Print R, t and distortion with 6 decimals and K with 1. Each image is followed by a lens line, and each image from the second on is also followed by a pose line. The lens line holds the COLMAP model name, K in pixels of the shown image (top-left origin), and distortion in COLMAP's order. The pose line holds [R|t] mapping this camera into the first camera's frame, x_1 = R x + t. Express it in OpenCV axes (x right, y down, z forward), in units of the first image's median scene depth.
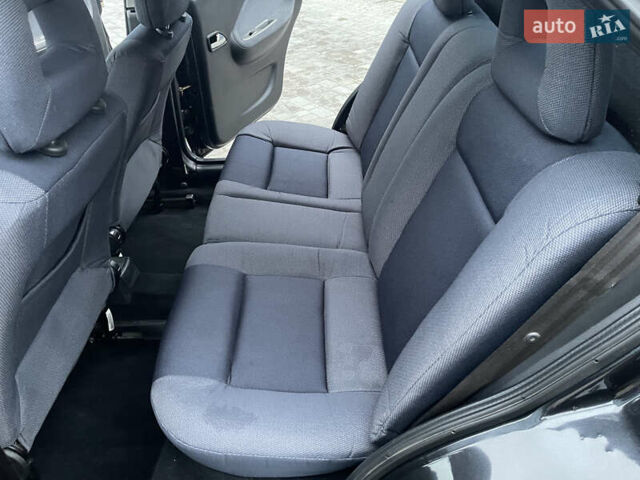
lens RADIAL K [[479.4, 0, 323.1], [0, 479.4, 238.1], [0, 0, 1]] dist [0.080764, -0.103984]
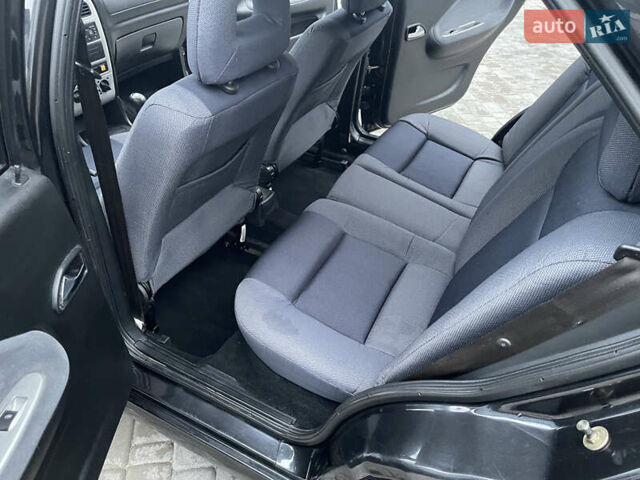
lens RADIAL K [[479.4, 0, 322.2], [0, 479.4, 239.0], [0, 0, 1]] dist [0.080764, -0.103984]
pose [[0.882995, 0.347470, -0.315571, 0.128758], [-0.338755, 0.937119, 0.083980, 0.007833], [0.324908, 0.032747, 0.945179, -0.099817]]
